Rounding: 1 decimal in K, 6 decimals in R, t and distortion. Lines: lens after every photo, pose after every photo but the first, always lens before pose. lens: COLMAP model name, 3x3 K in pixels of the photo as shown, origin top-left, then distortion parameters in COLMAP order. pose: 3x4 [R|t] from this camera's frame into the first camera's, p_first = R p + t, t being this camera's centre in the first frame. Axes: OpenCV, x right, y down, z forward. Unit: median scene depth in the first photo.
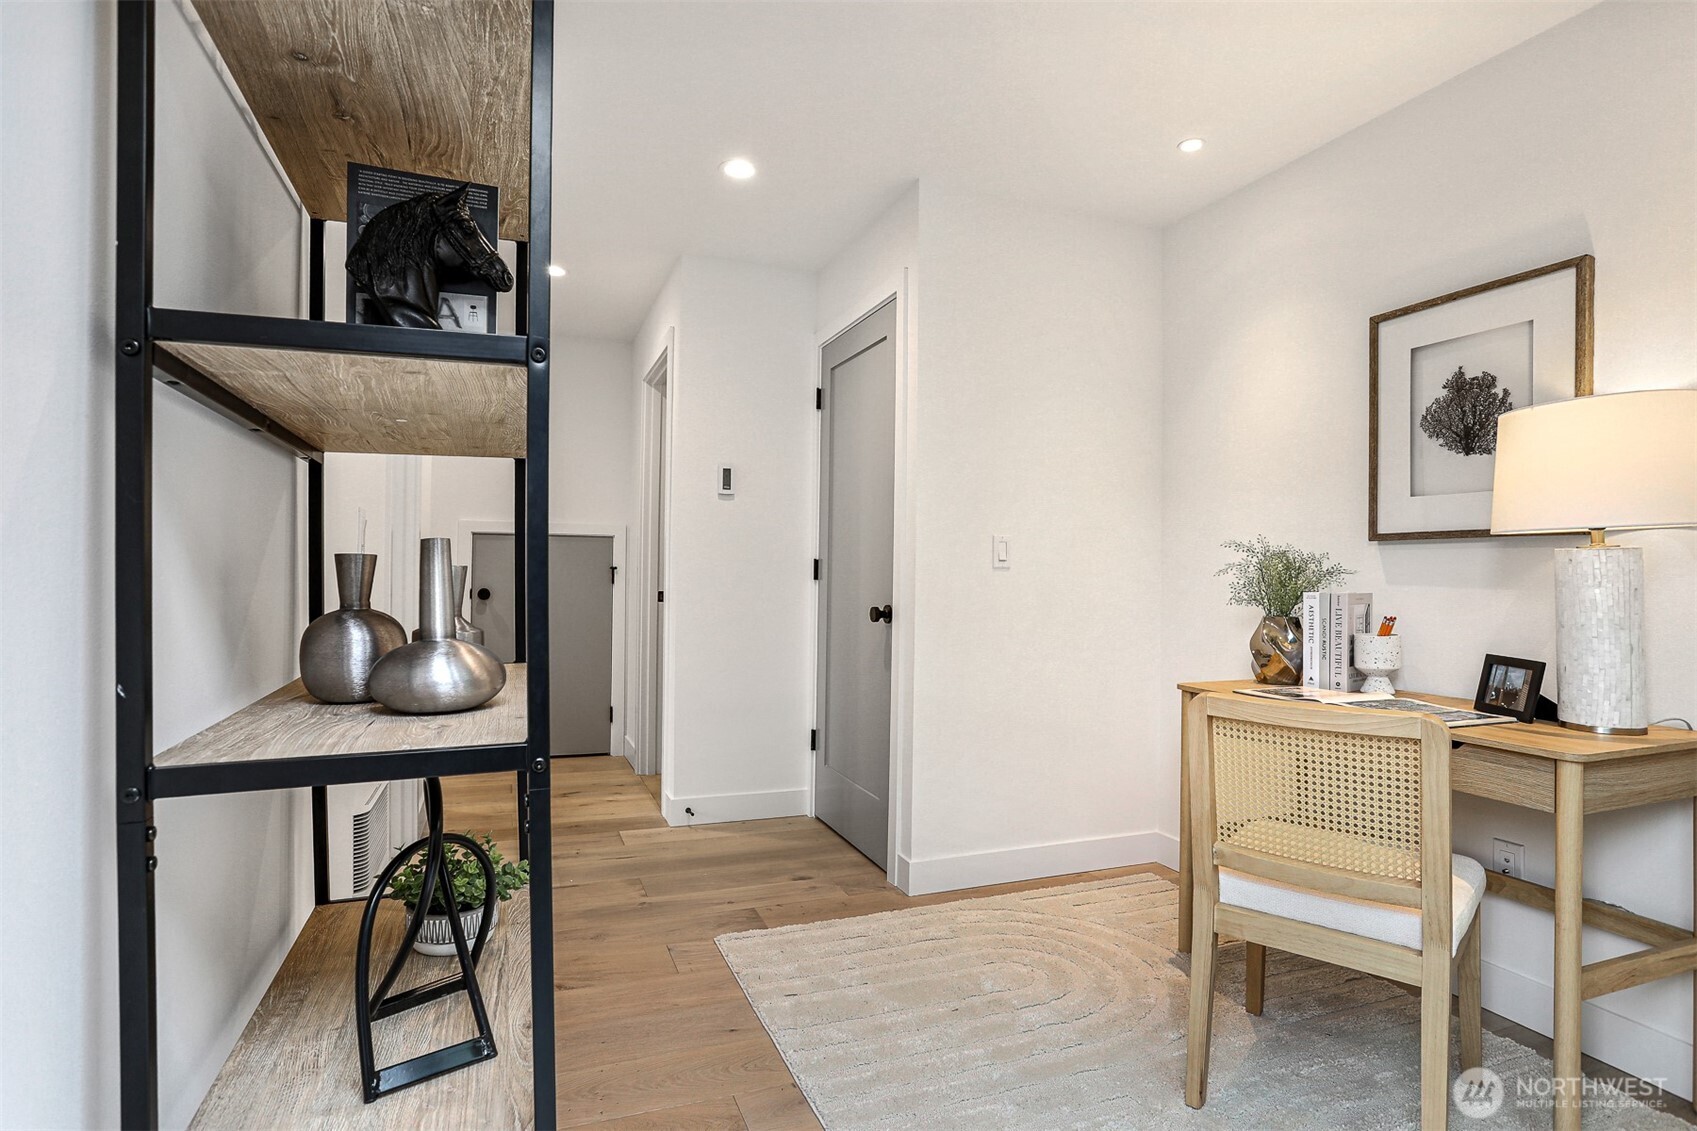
lens RADIAL K [[836.9, 0, 835.5], [0, 836.9, 572.8], [0, 0, 1]] dist [-0.042604, 0.017721]
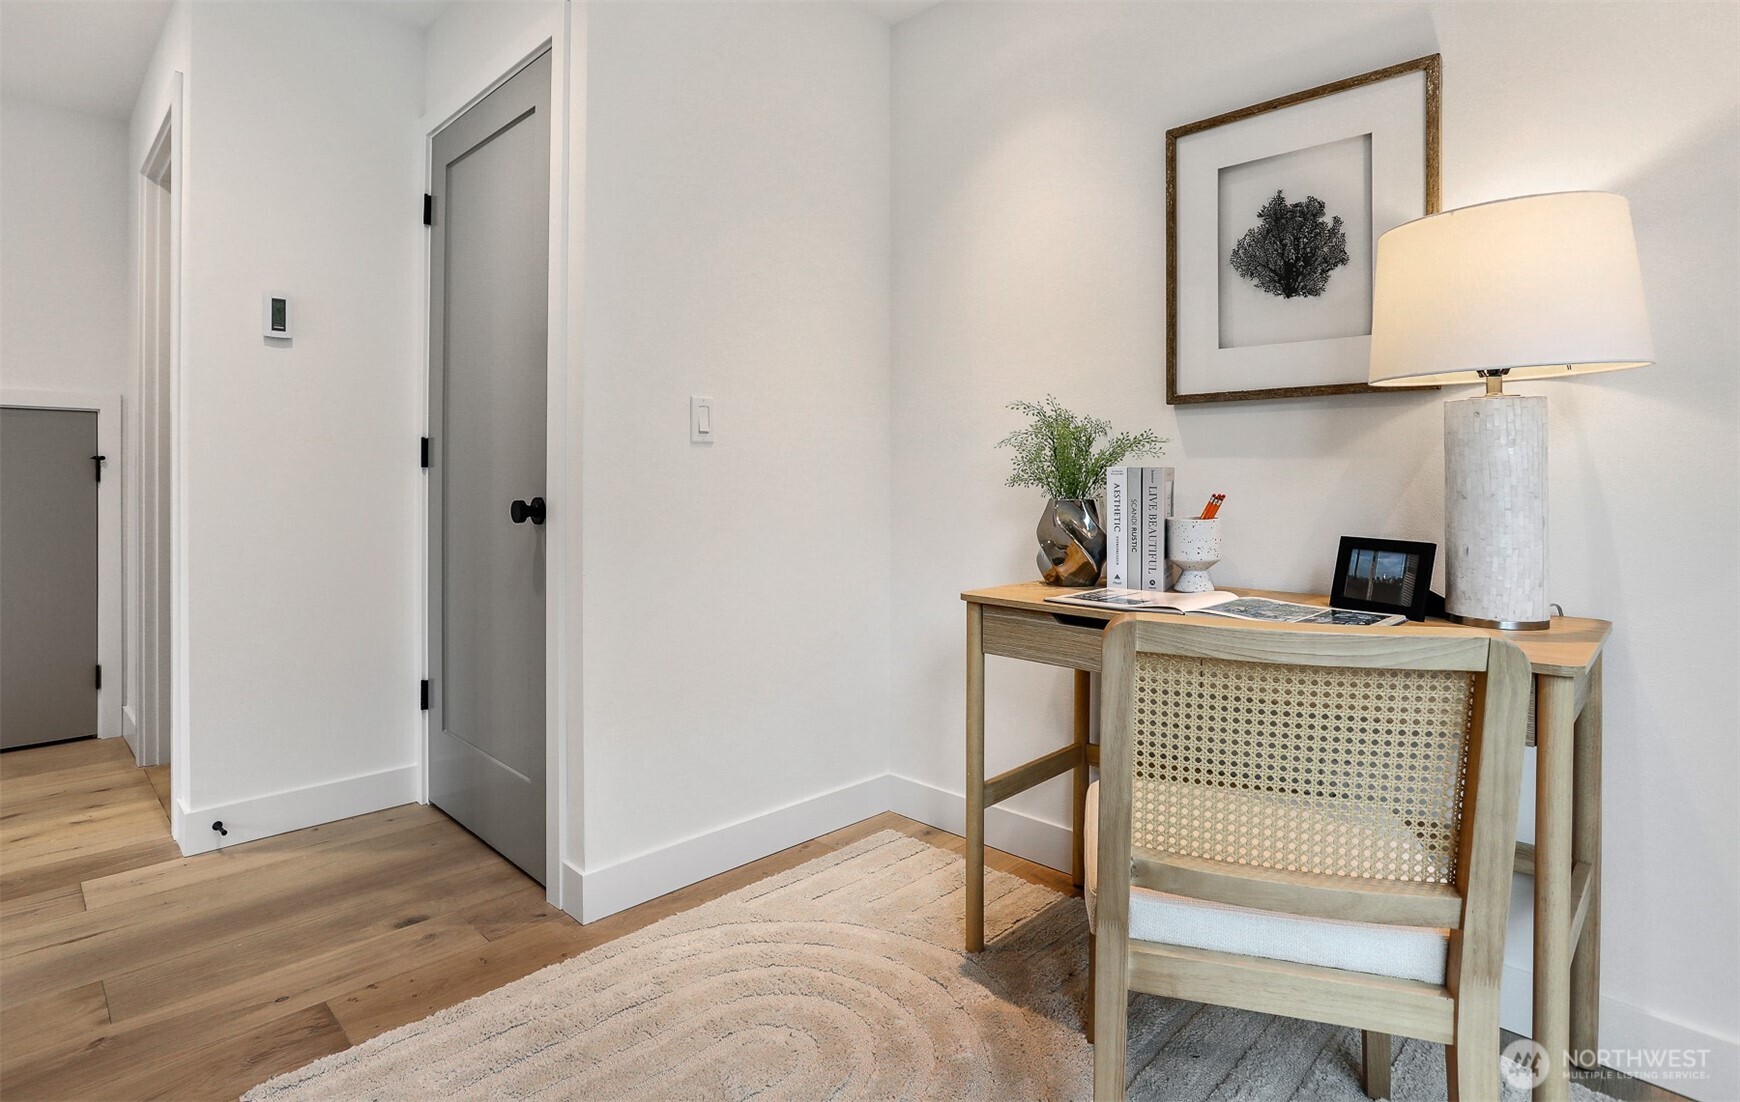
lens RADIAL K [[869.9, 0, 811.7], [0, 869.9, 485.7], [0, 0, 1]] dist [-0.032446, 0.005761]
pose [[0.922130, -0.011532, 0.386709, -0.008281], [0.007008, 0.999890, 0.013105, 0.026300], [-0.386817, -0.009375, 0.922109, 0.324481]]
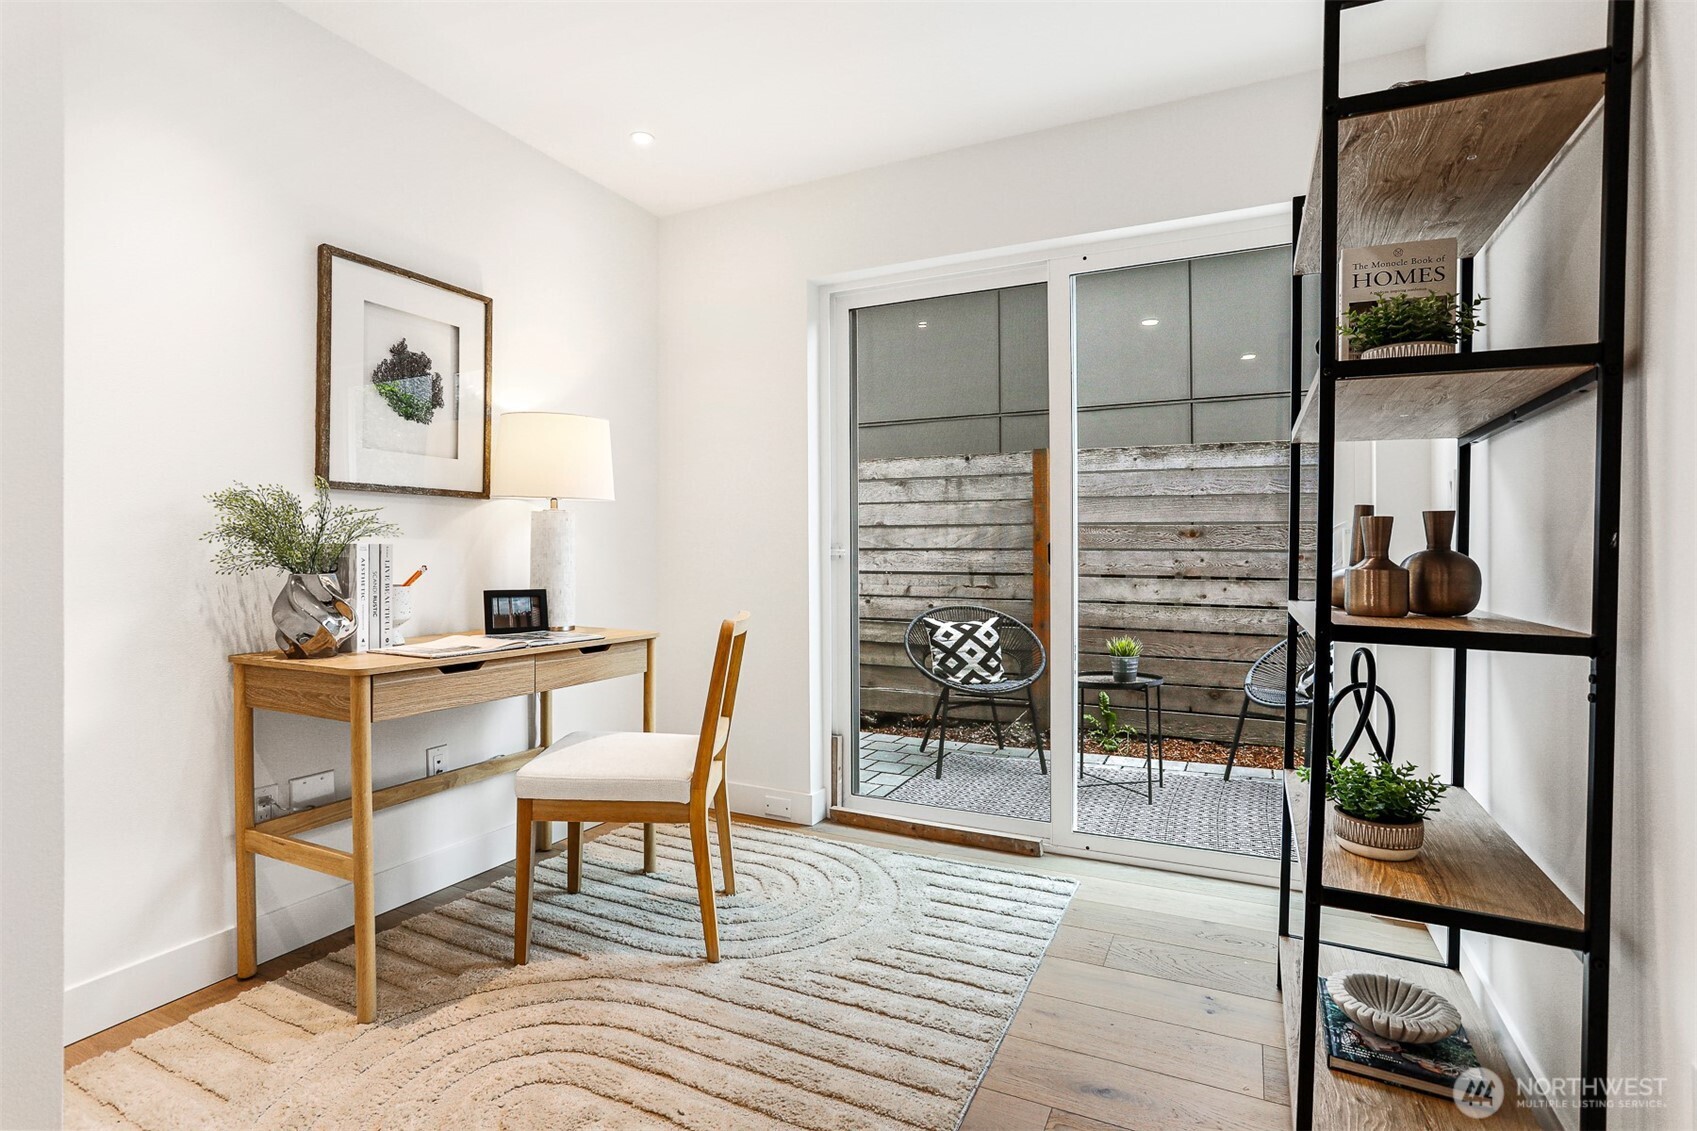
lens RADIAL K [[836.9, 0, 809.3], [0, 836.9, 547.6], [0, 0, 1]] dist [-0.042604, 0.017721]
pose [[-0.662129, -0.013675, 0.749265, -0.375433], [-0.016456, 0.999858, 0.003706, 0.015332], [-0.749209, -0.009876, -0.662260, 1.126541]]
